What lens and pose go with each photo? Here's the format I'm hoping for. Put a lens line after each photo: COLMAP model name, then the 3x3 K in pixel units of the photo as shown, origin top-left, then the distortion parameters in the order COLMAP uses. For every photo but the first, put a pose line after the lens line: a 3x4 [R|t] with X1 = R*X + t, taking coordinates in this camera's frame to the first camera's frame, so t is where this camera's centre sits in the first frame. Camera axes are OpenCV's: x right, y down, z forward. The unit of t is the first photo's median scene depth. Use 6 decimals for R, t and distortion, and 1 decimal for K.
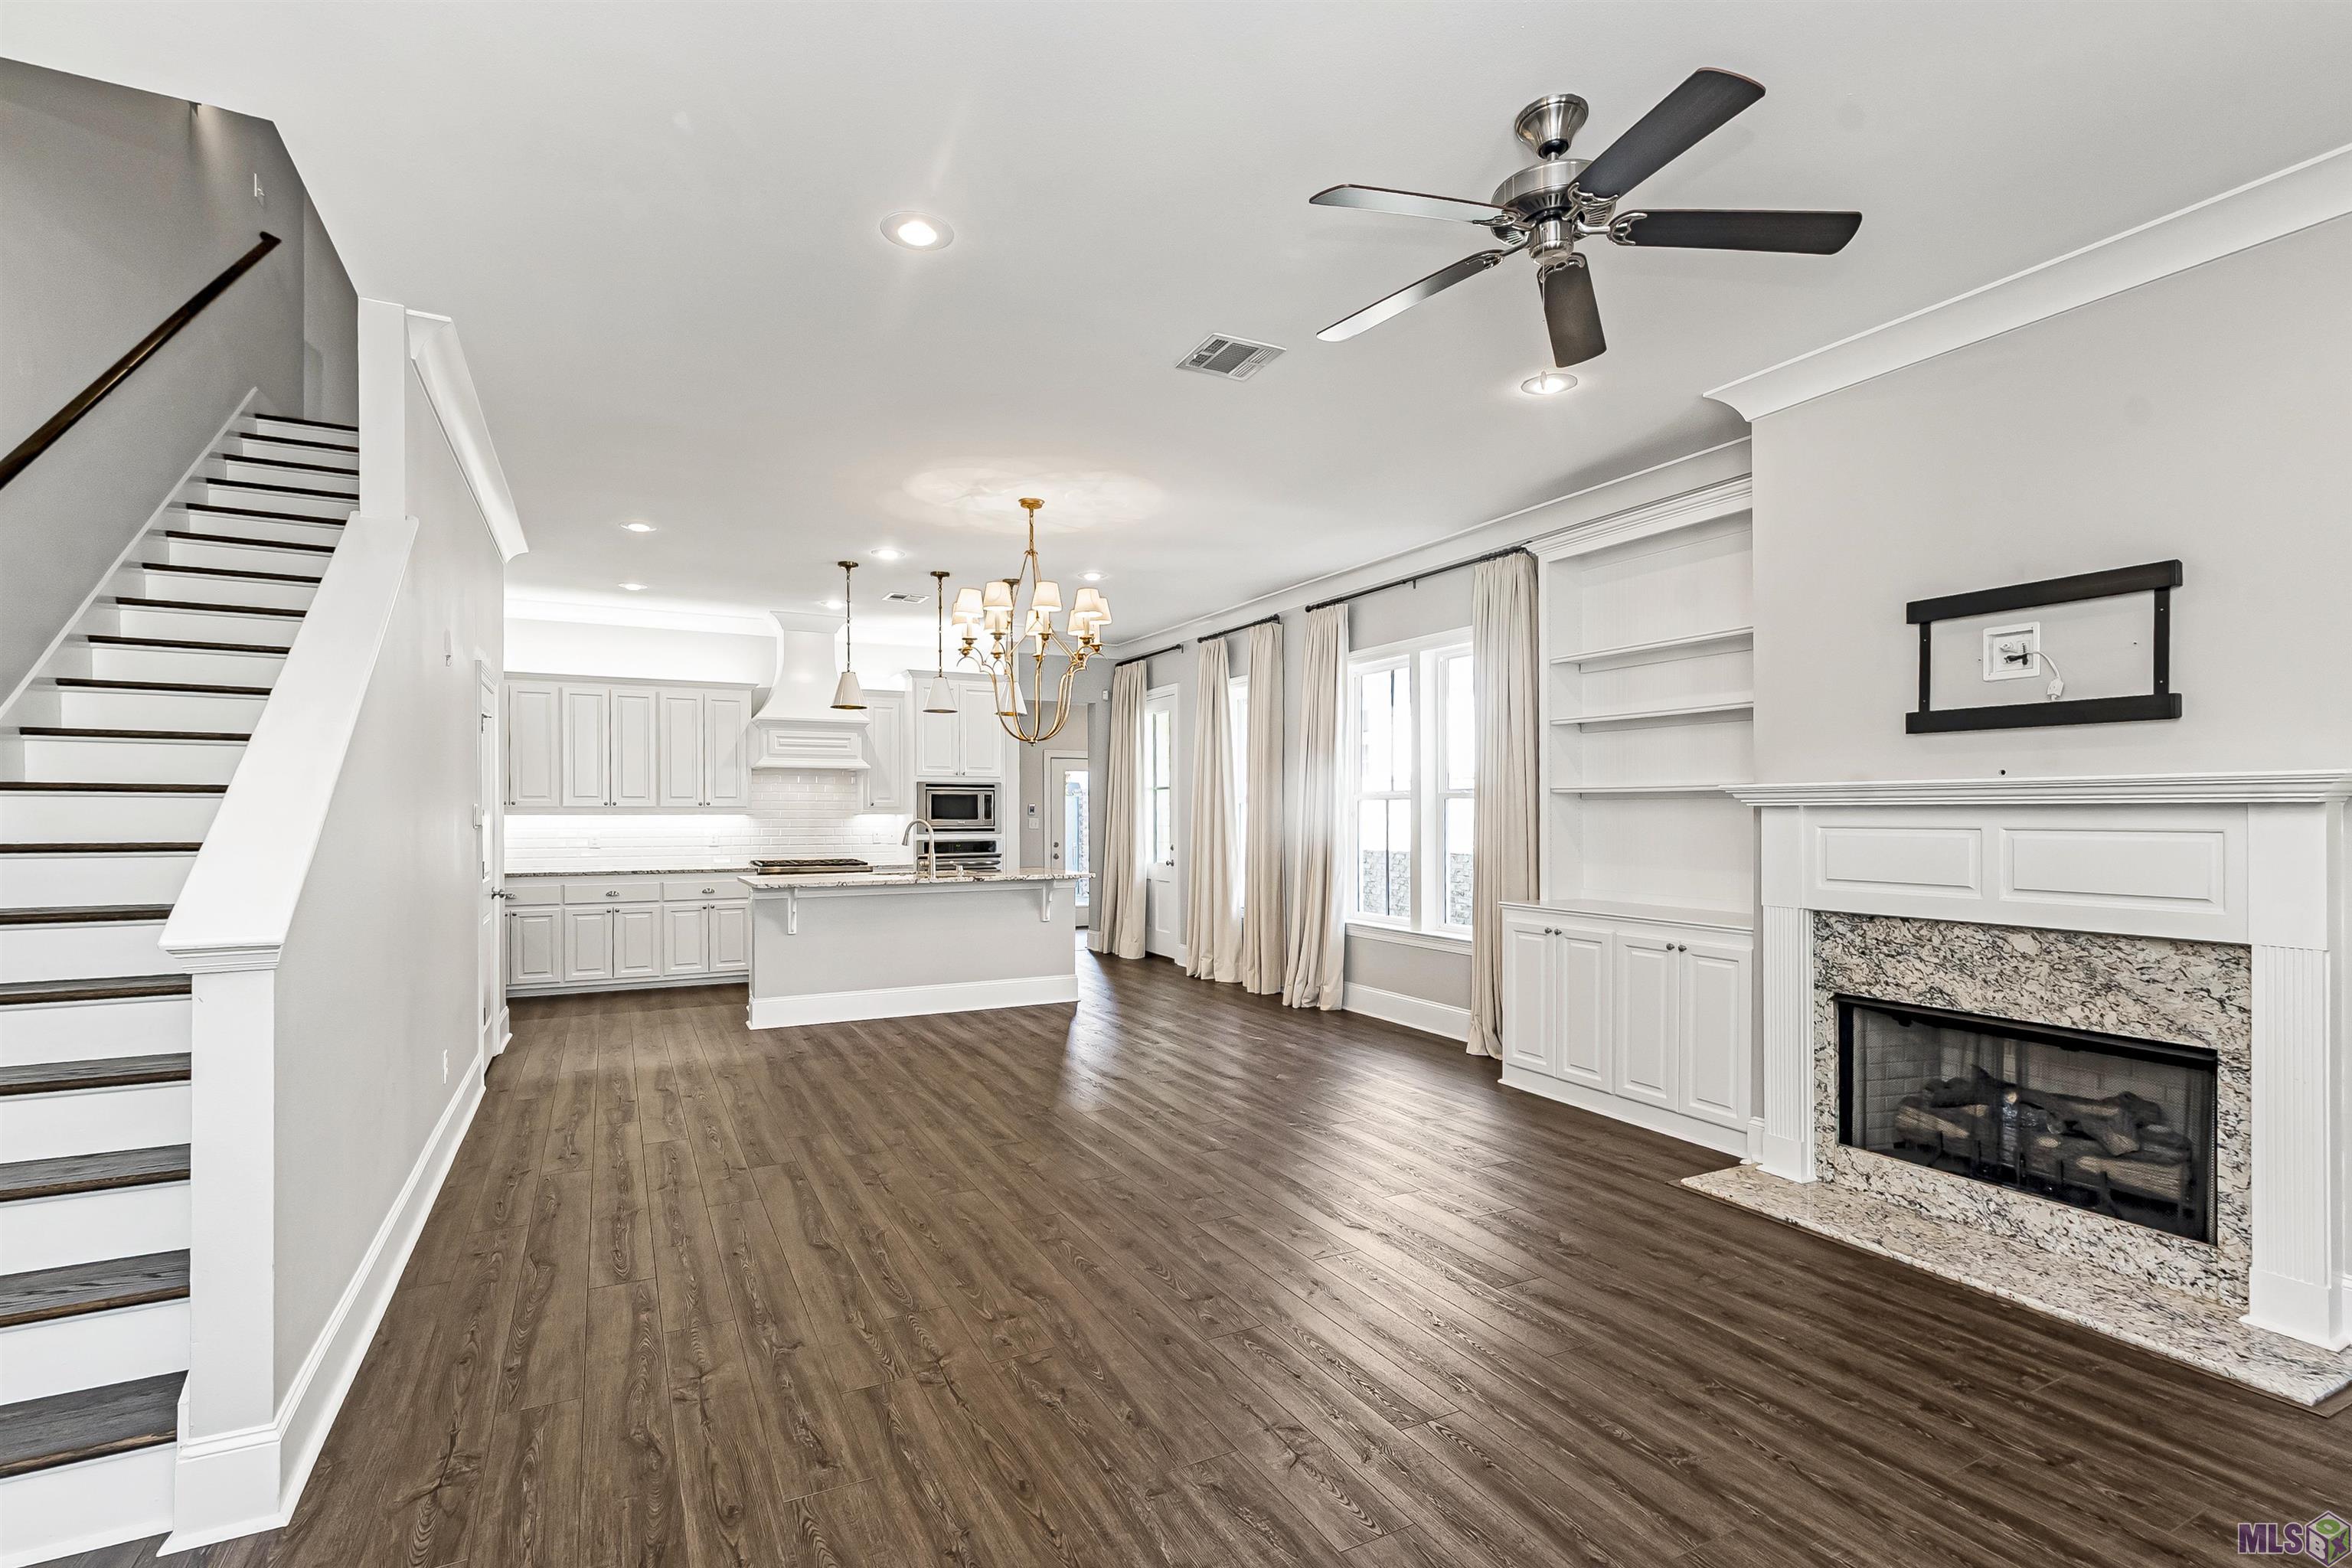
lens RADIAL K [[1069.2, 0, 1179.4], [0, 1069.2, 822.7], [0, 0, 1]] dist [-0.001023, 0.000214]
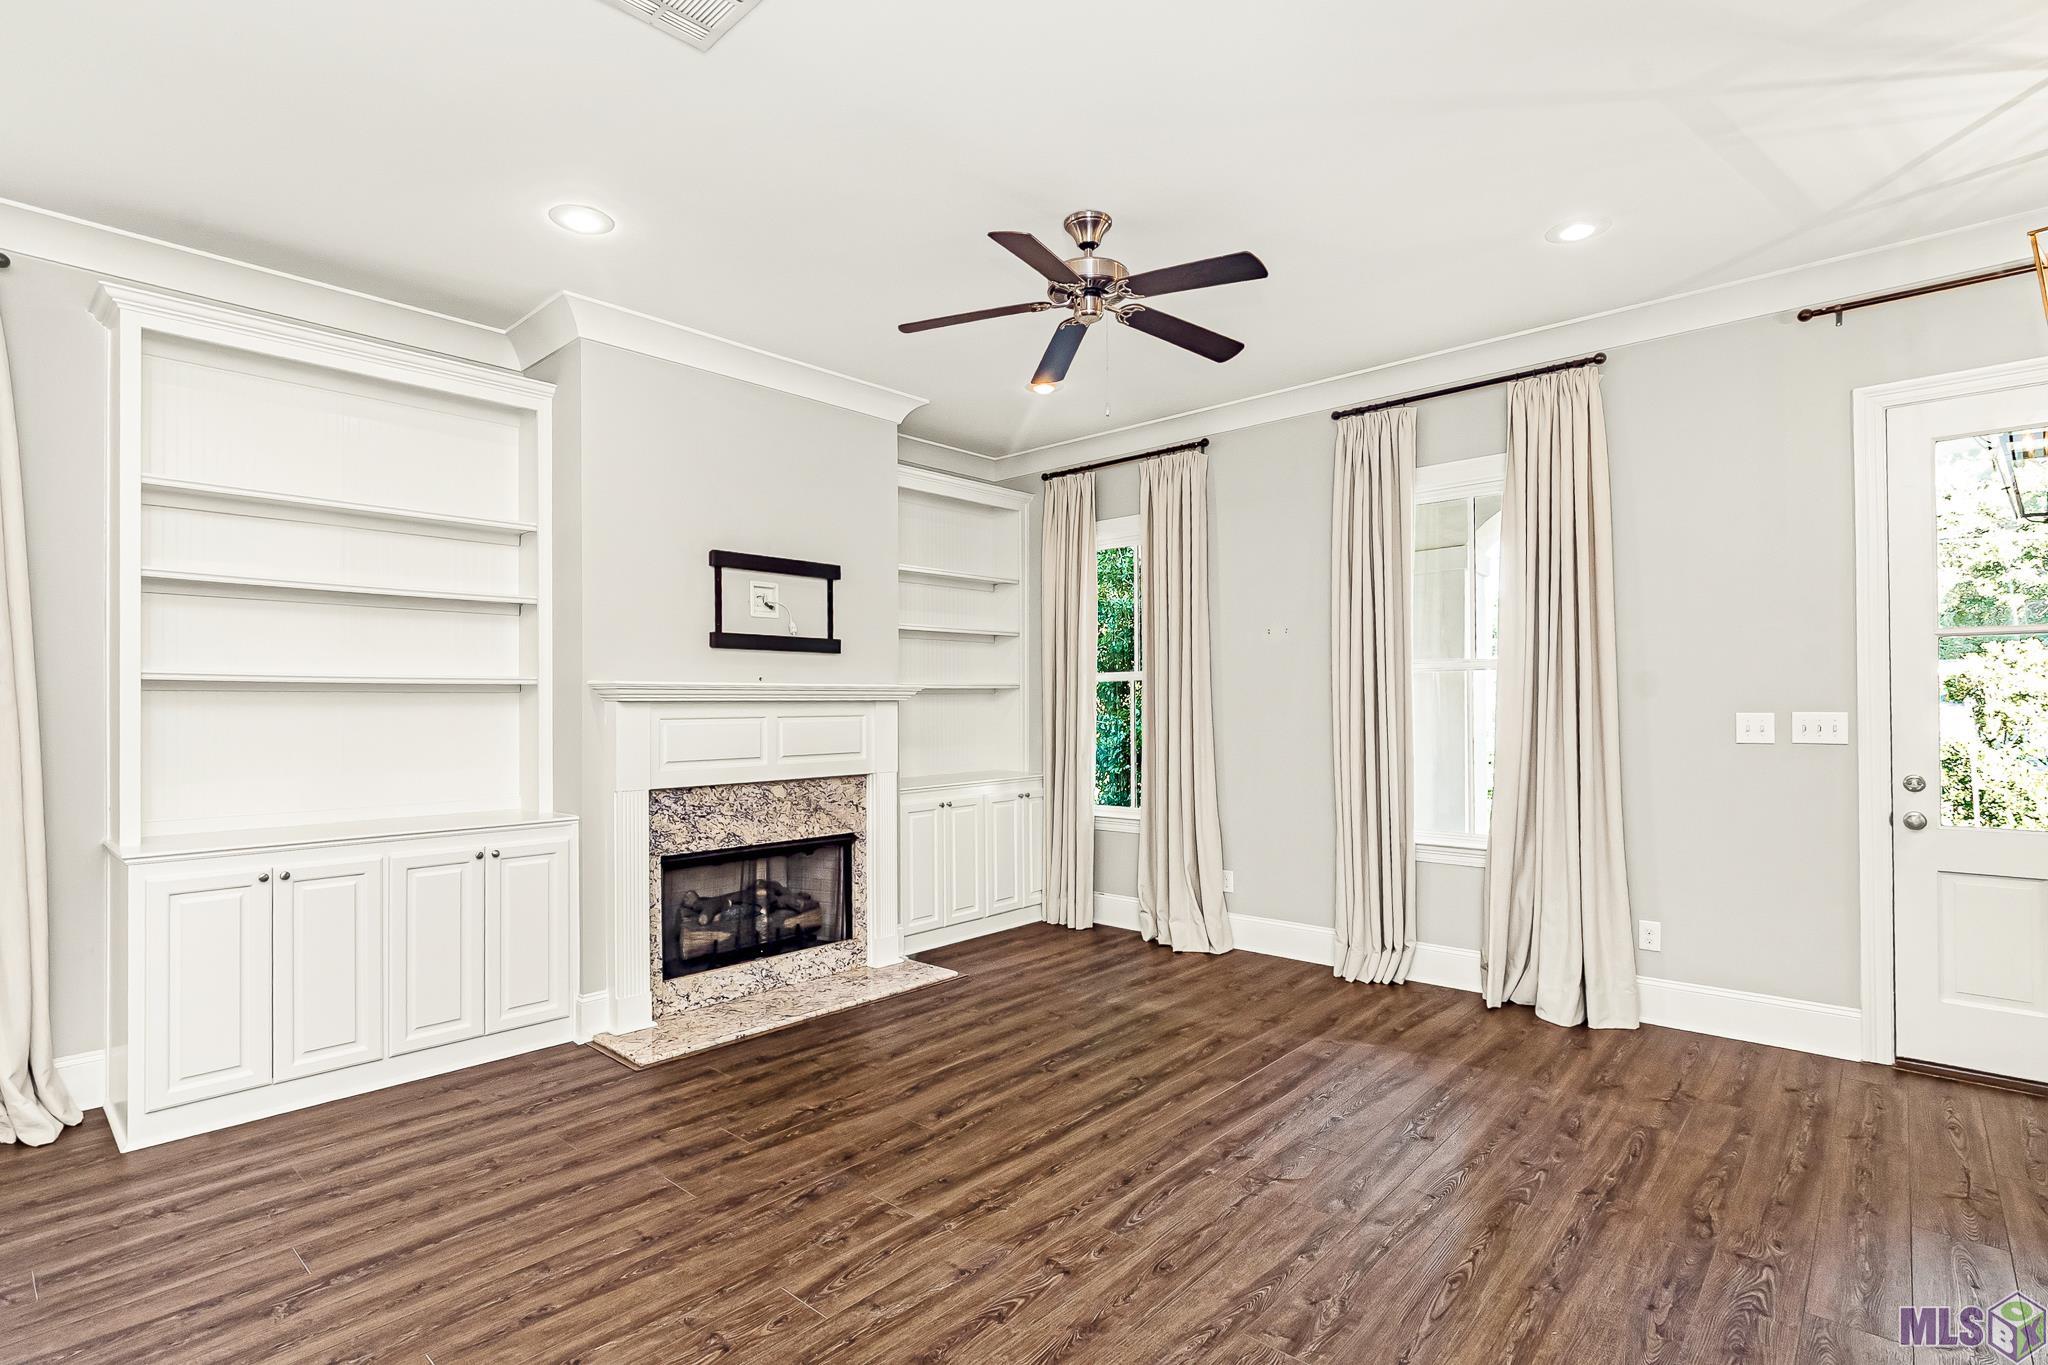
lens RADIAL K [[949.3, 0, 1021.2], [0, 949.3, 693.3], [0, 0, 1]] dist [0.000404, 0.000274]
pose [[-0.322555, 0.012011, 0.946474, -0.590751], [0.015144, 0.999857, -0.007527, -0.011761], [-0.946429, 0.011905, -0.322691, 1.065939]]
